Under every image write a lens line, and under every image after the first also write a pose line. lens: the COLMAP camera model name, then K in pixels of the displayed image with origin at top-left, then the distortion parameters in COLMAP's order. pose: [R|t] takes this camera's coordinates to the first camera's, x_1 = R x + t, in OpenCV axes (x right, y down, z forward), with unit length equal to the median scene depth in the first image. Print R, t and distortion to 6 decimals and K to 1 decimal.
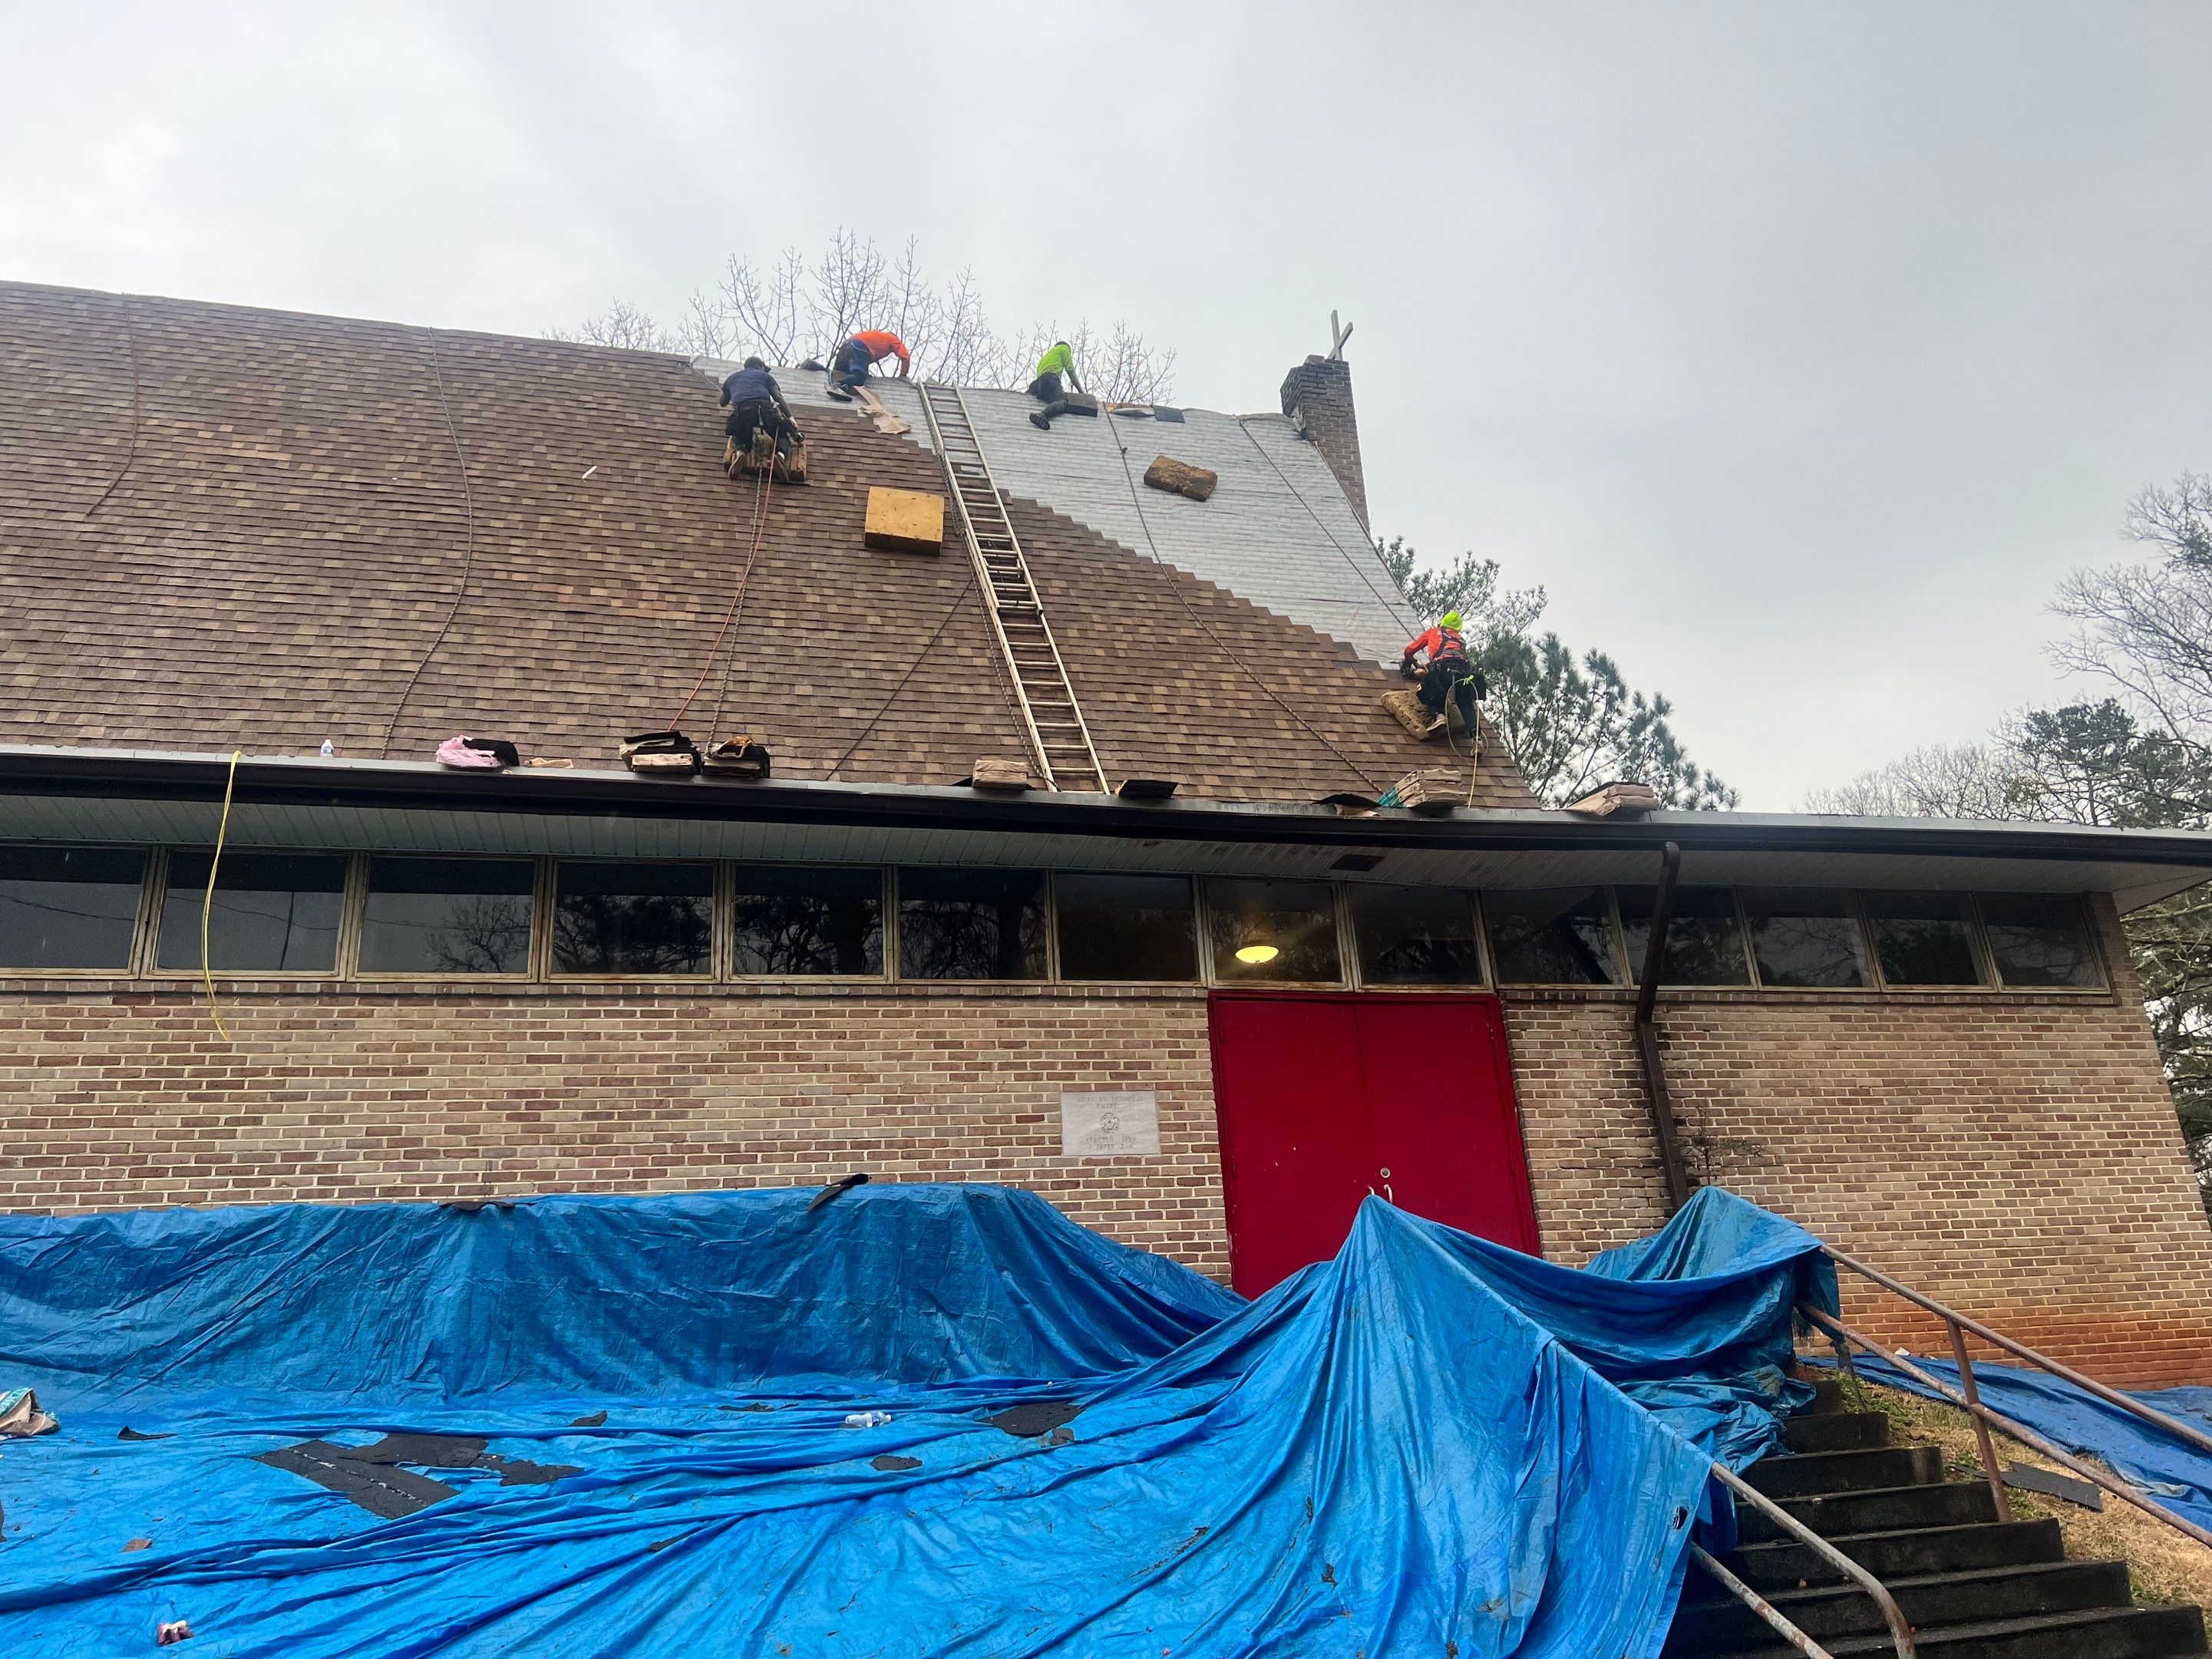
lens RADIAL K [[1663.5, 0, 1130.5], [0, 1663.5, 857.9], [0, 0, 1]] dist [0.089767, -0.110694]
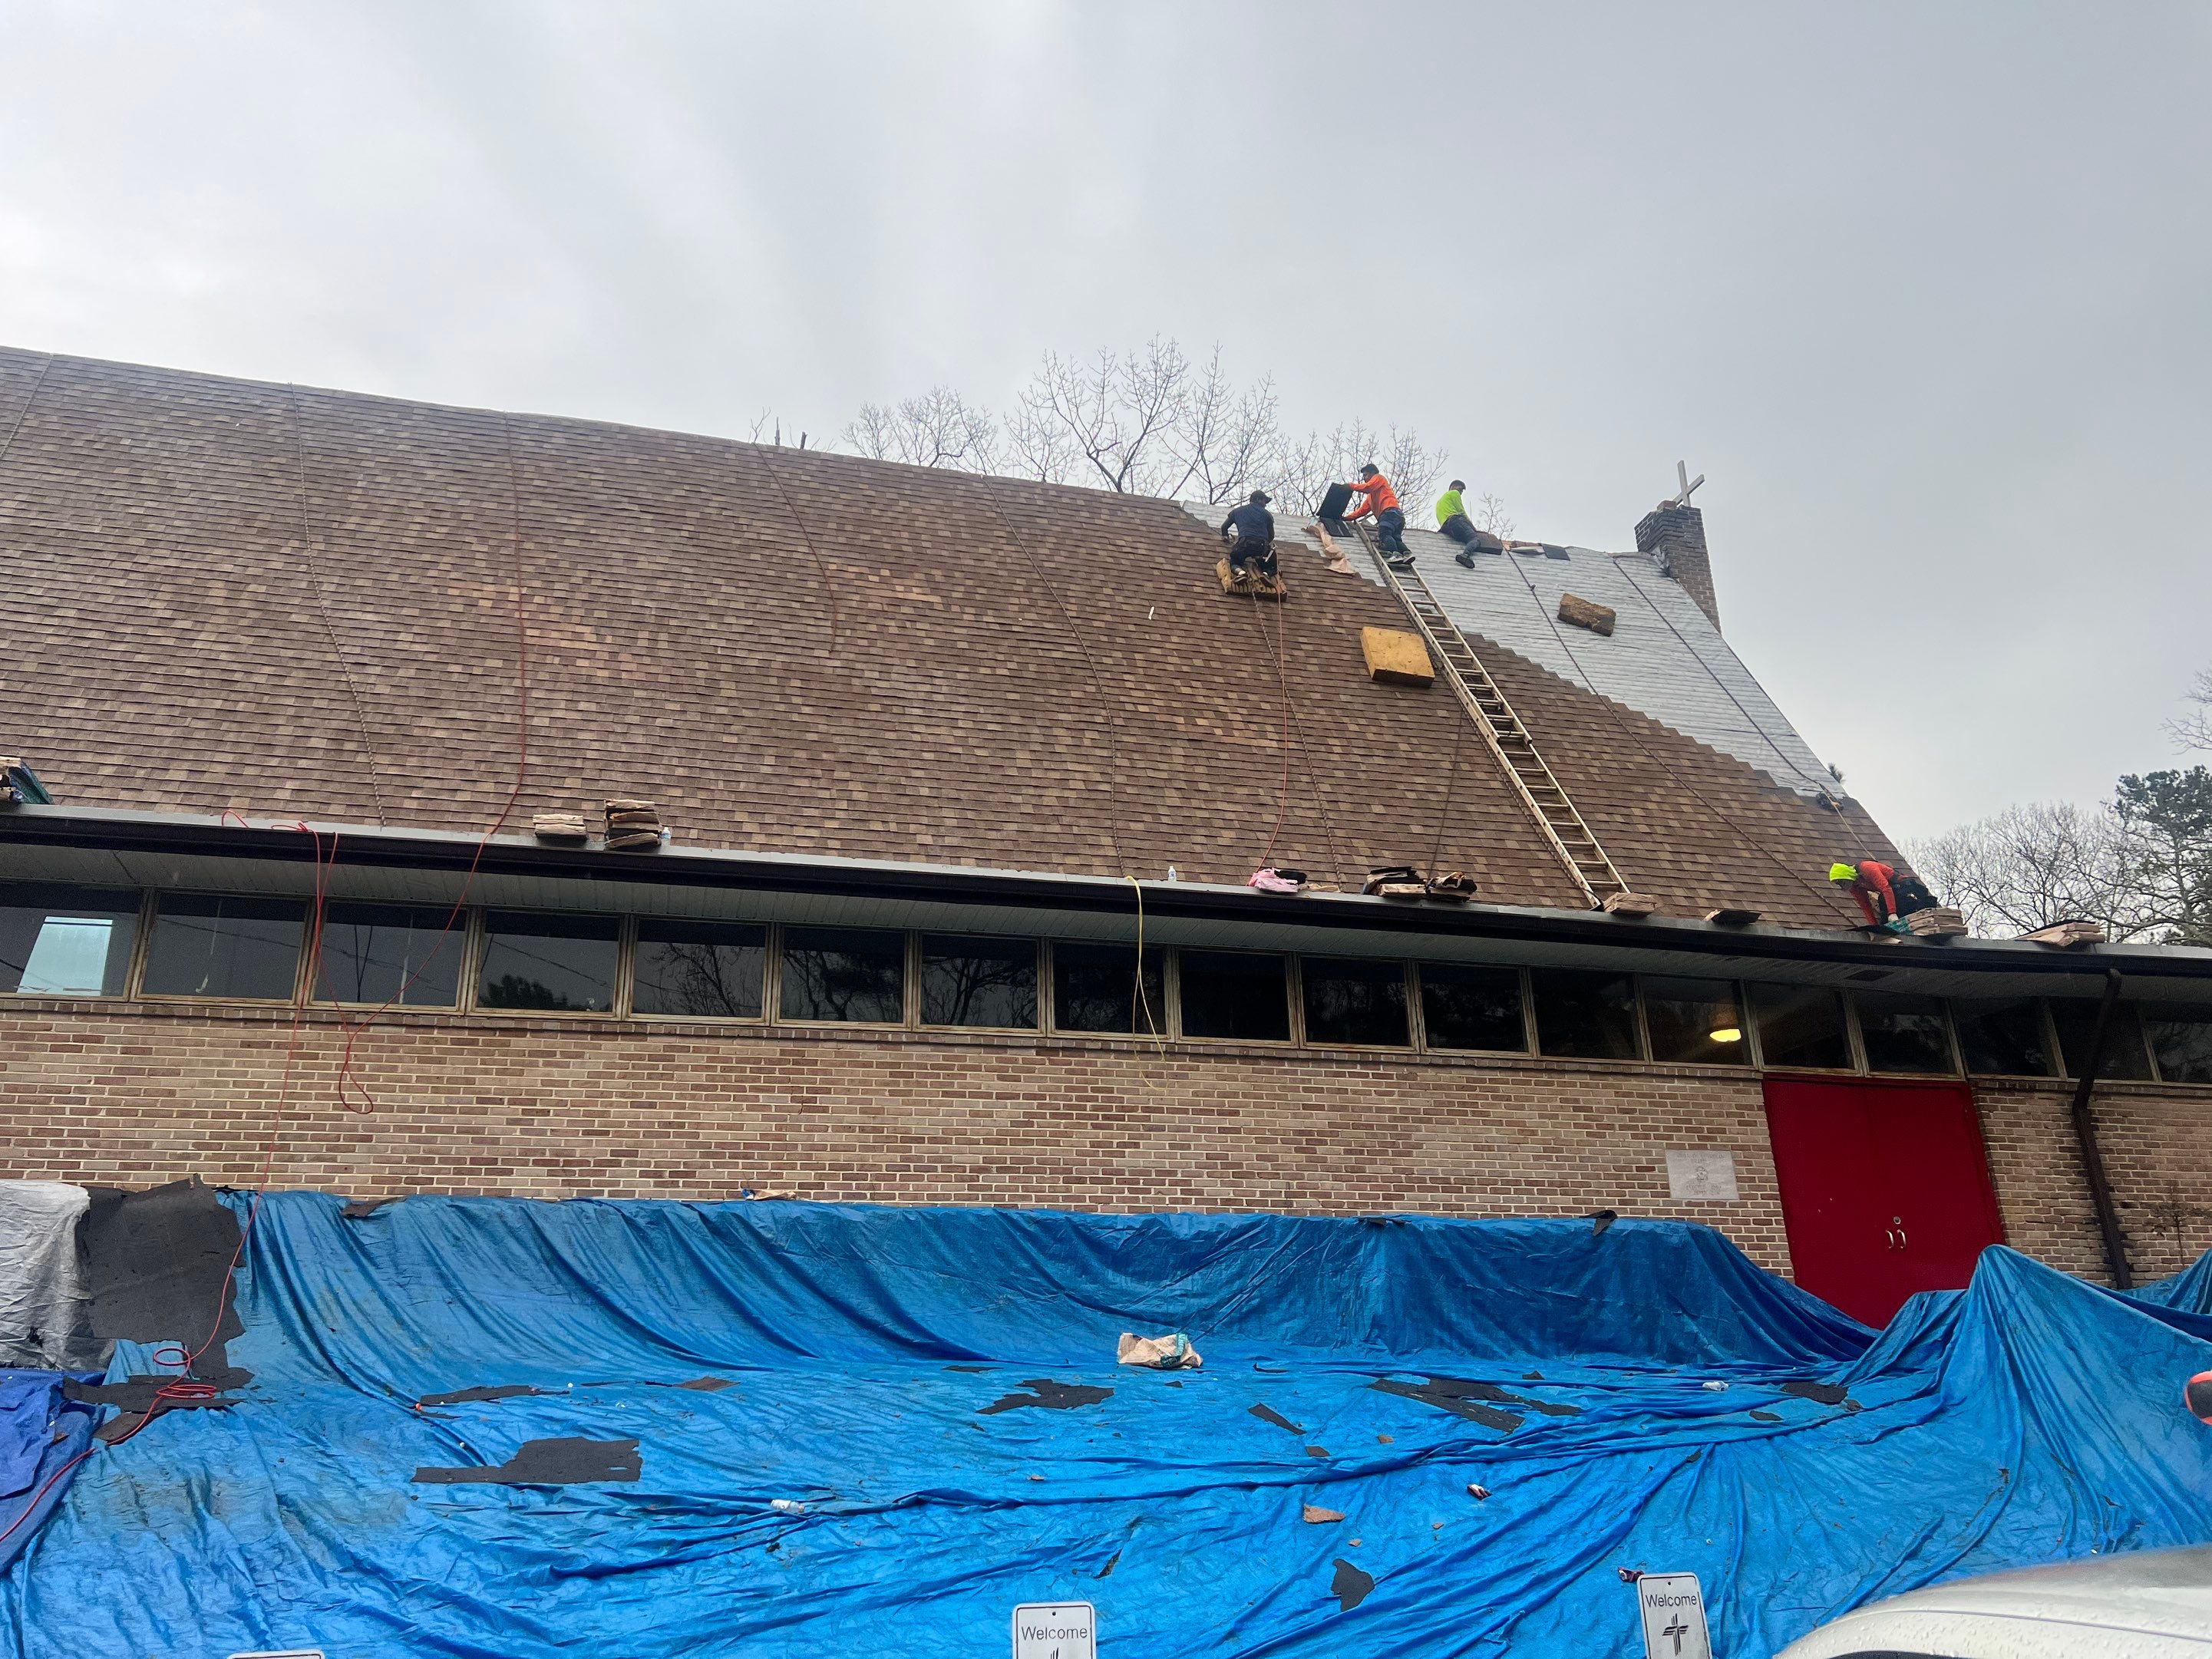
lens RADIAL K [[1695.2, 0, 1071.8], [0, 1695.2, 816.7], [0, 0, 1]] dist [0.088394, -0.134388]
pose [[0.999025, 0.041302, -0.015573, -0.489769], [-0.041531, 0.999030, -0.014664, -0.079183], [0.014953, 0.015297, 0.999771, -0.346903]]
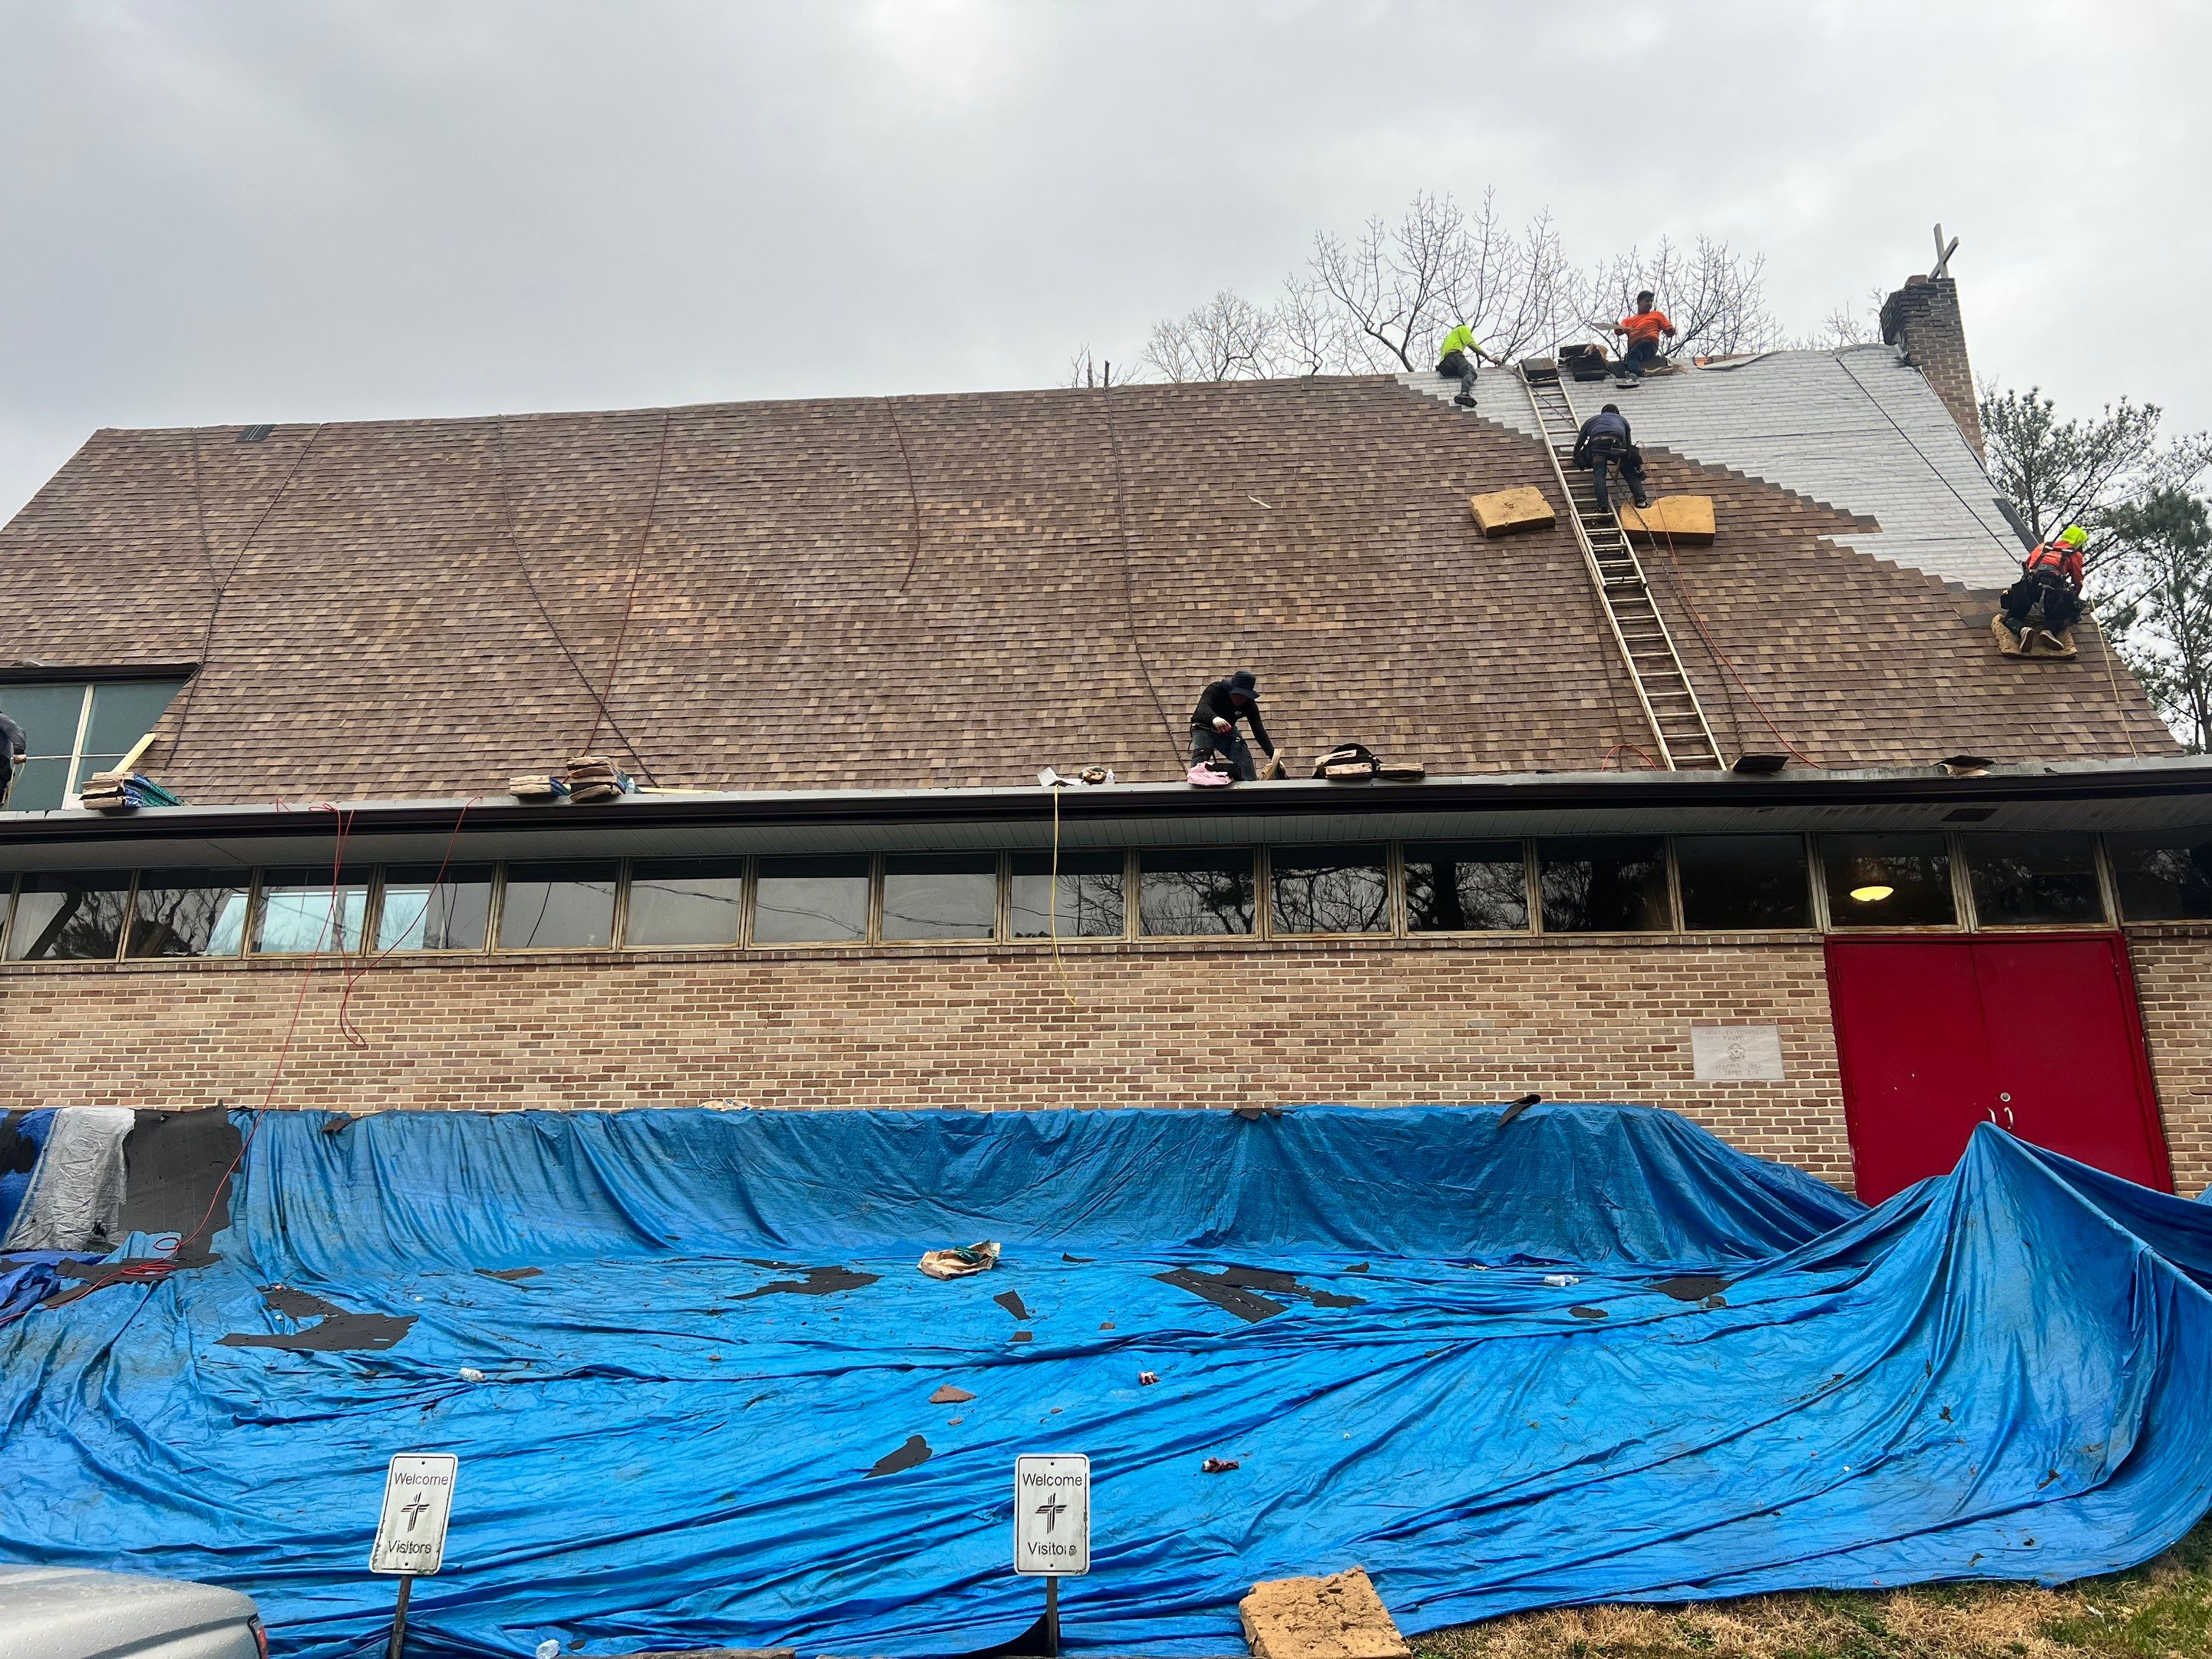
lens RADIAL K [[1695.2, 0, 1071.8], [0, 1695.2, 816.7], [0, 0, 1]] dist [0.088394, -0.134388]
pose [[0.932544, -0.040878, -0.358735, -0.009156], [0.057669, 0.997678, 0.036225, -0.075939], [0.356422, -0.054470, 0.932736, -0.277752]]
